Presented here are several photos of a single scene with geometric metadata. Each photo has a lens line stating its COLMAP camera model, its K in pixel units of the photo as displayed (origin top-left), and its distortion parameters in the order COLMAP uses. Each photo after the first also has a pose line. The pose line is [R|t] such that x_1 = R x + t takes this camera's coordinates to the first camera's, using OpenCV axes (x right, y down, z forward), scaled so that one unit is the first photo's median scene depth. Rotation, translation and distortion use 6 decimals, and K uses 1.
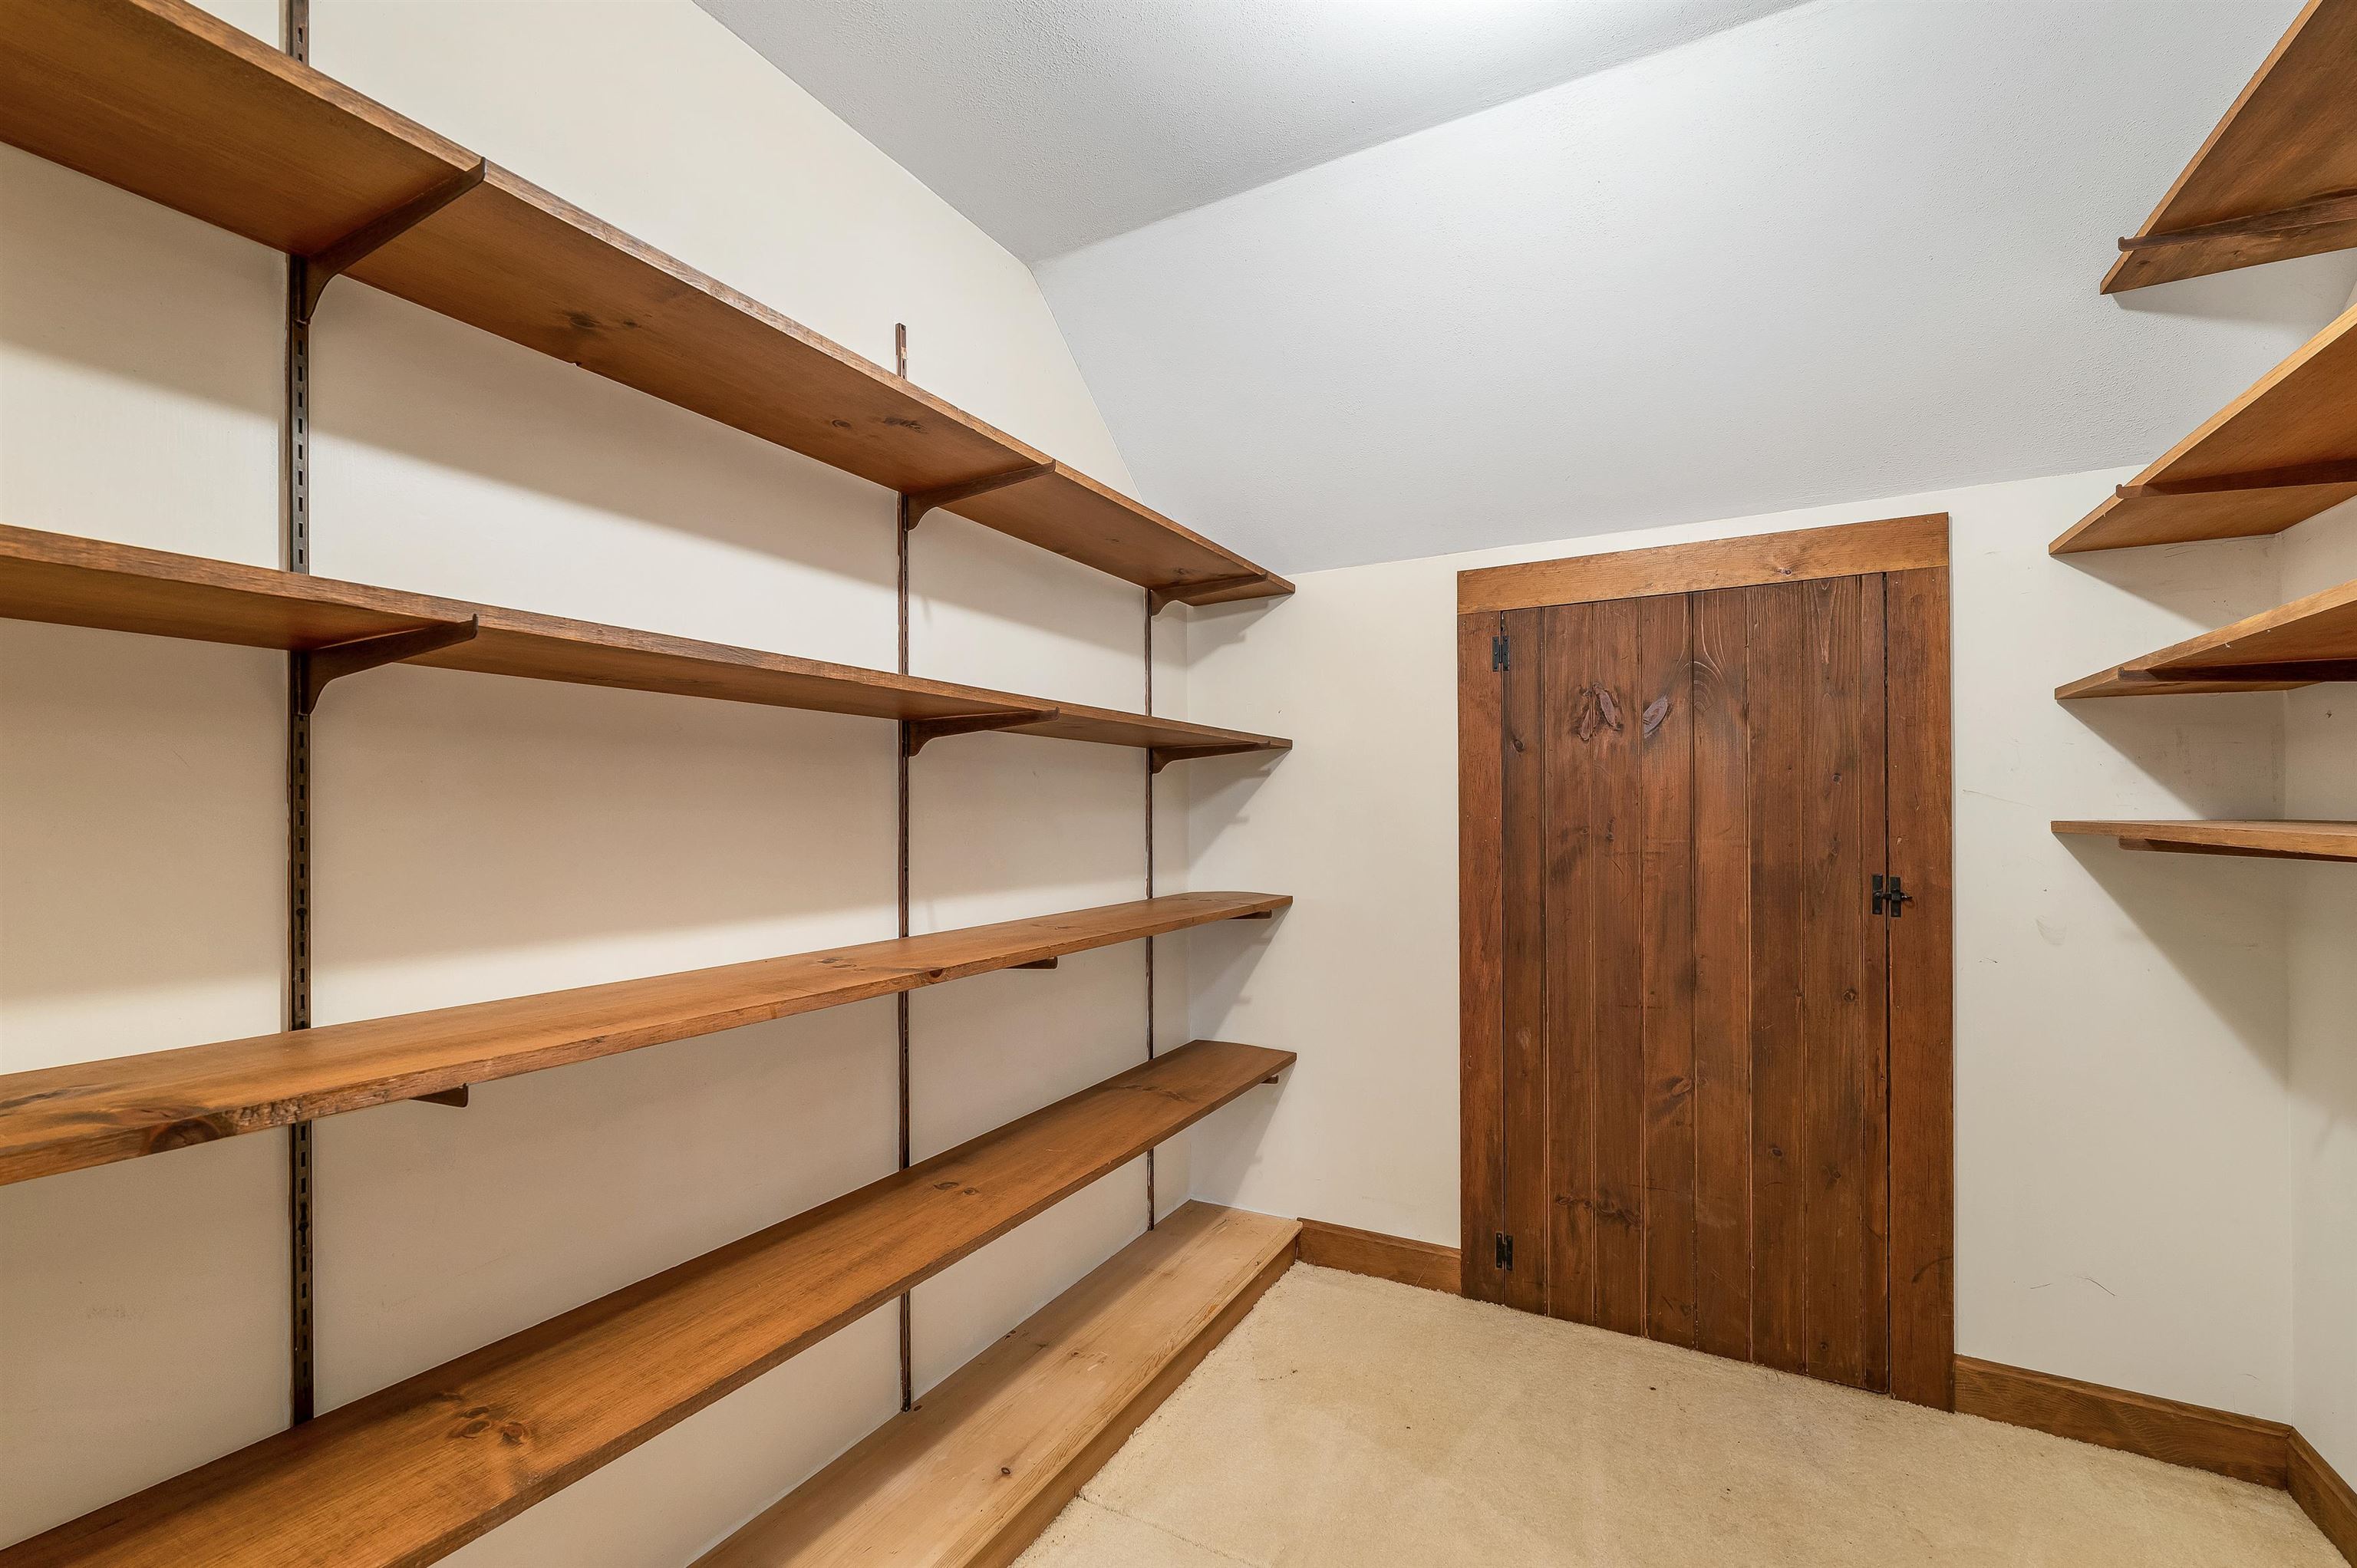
lens RADIAL K [[983.2, 0, 1169.0], [0, 983.2, 802.7], [0, 0, 1]] dist [-0.002071, -0.000266]
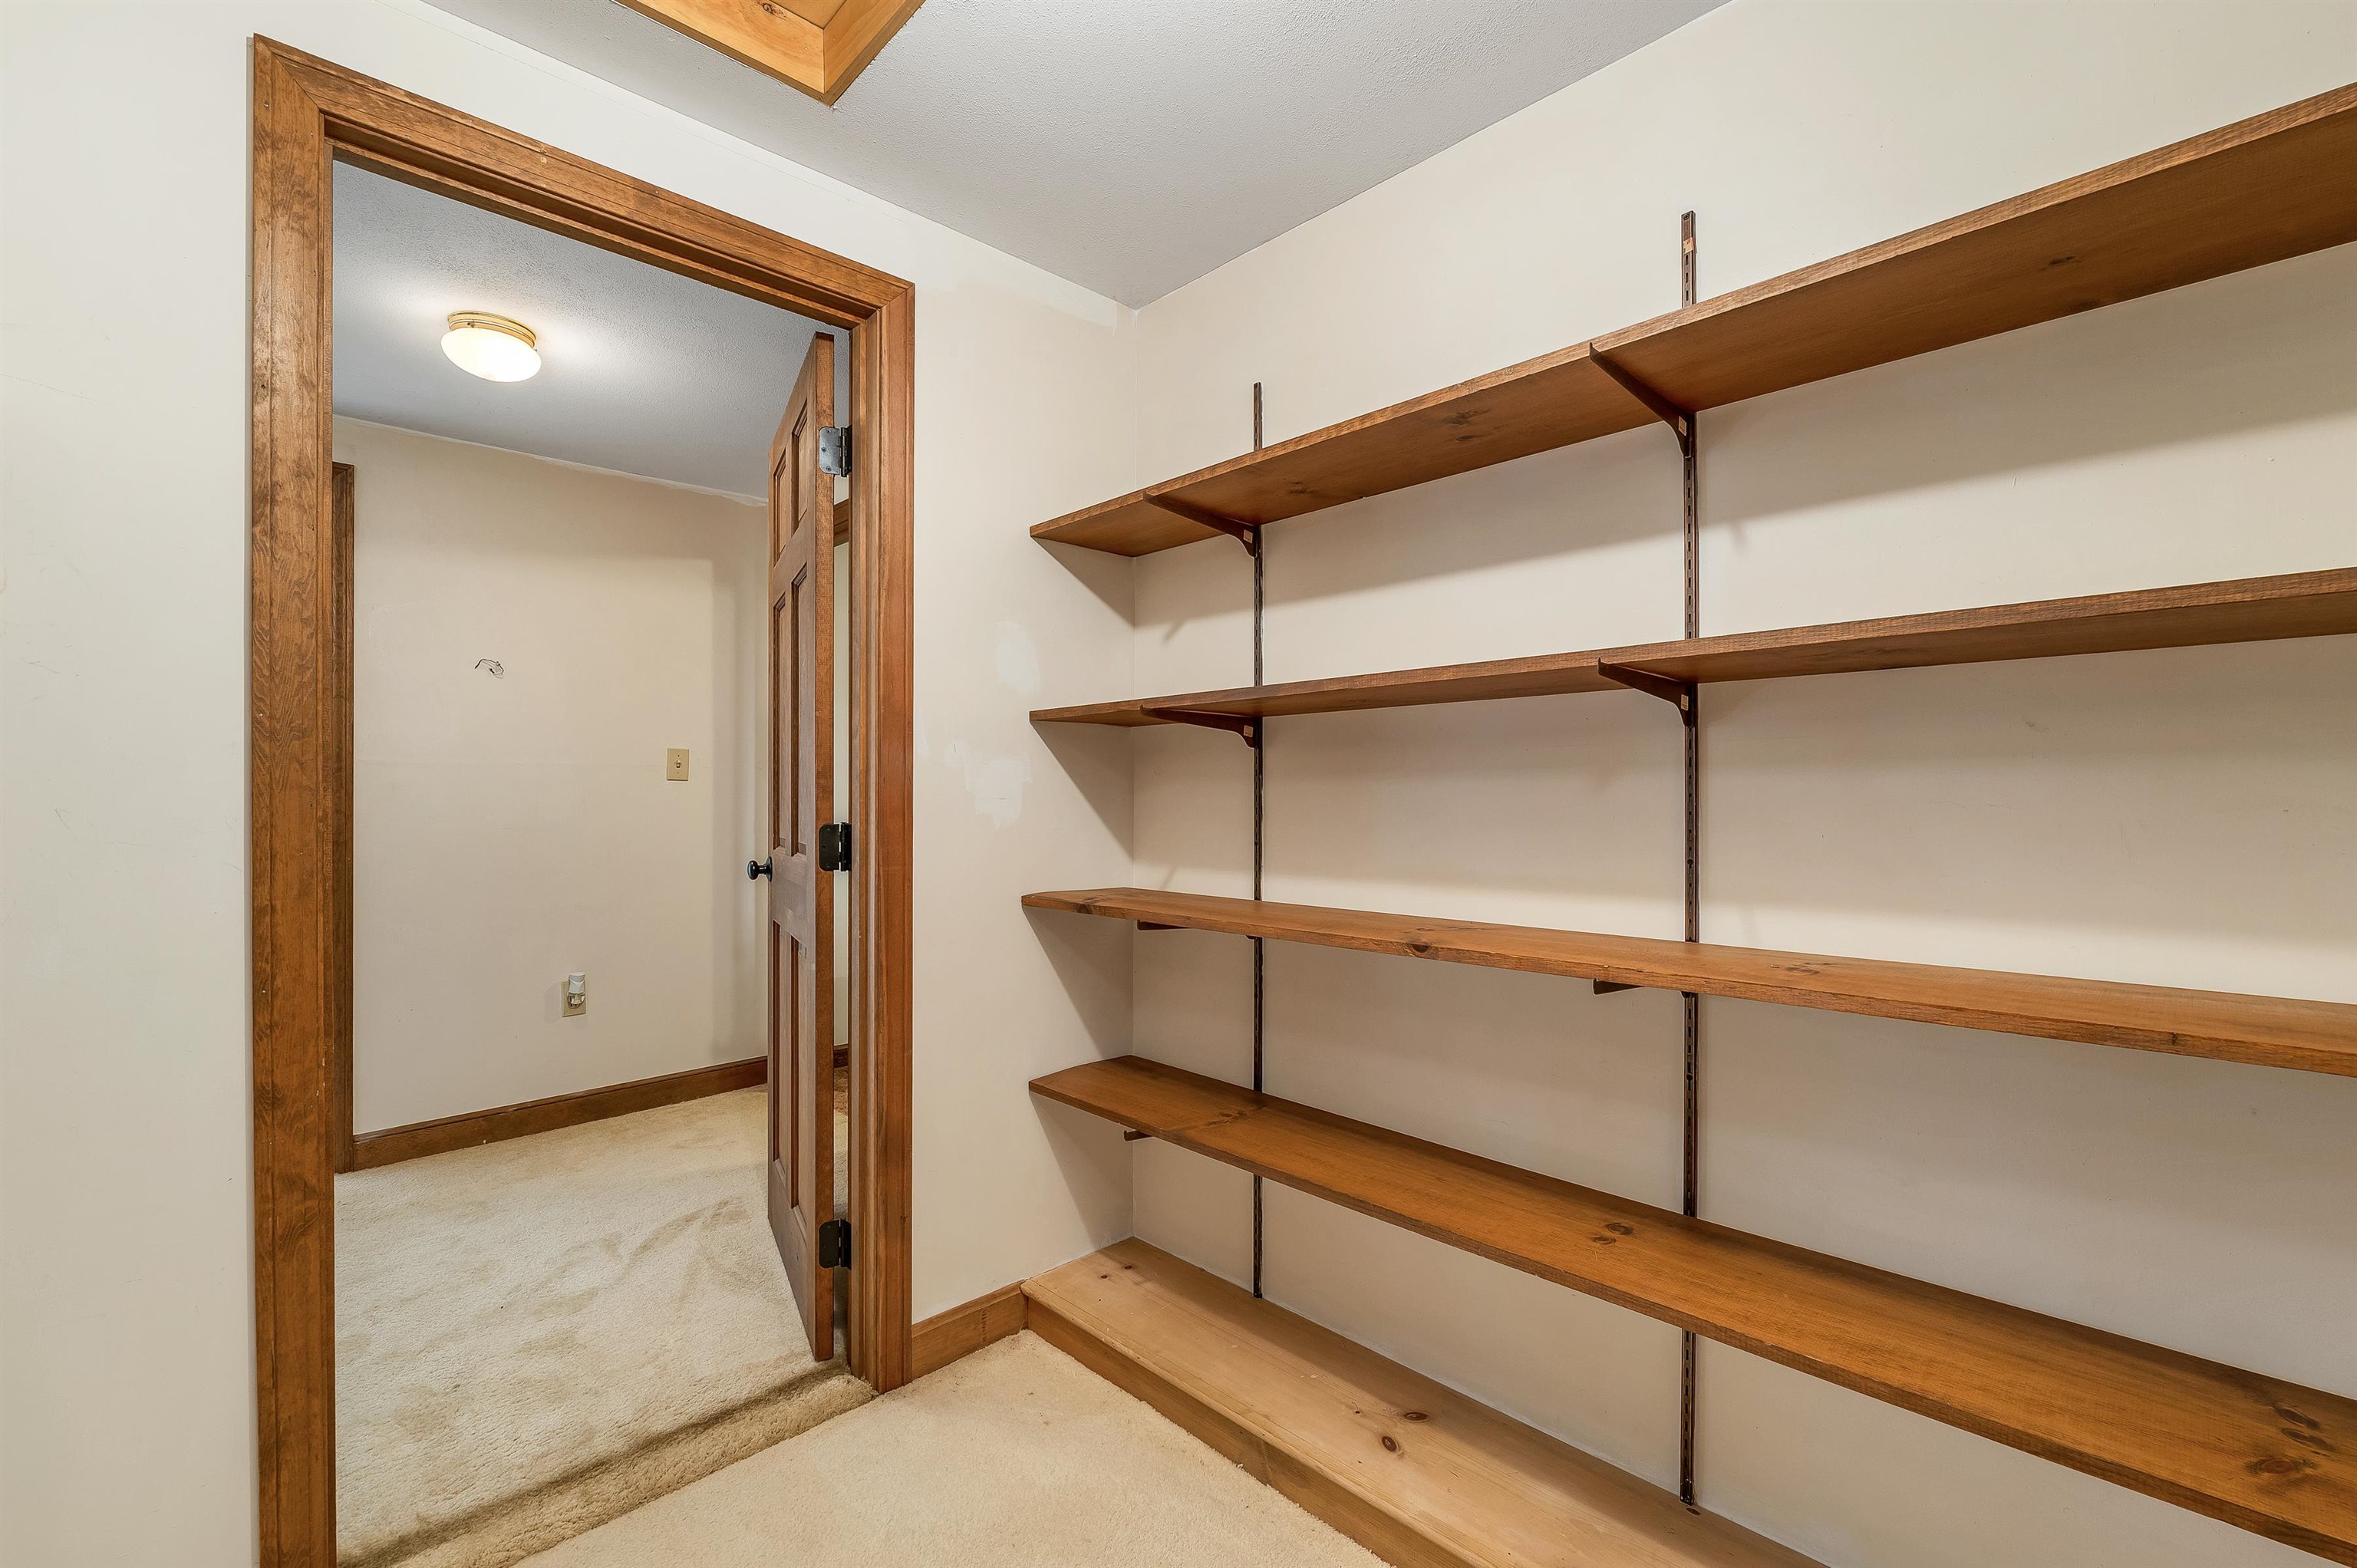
lens RADIAL K [[976.5, 0, 1182.5], [0, 976.5, 774.6], [0, 0, 1]] dist [-0.001620, 0.000089]
pose [[-0.270164, -0.014178, -0.962710, 0.709543], [0.018620, 0.999628, -0.019947, 0.003487], [0.962634, -0.023315, -0.269800, 0.881112]]
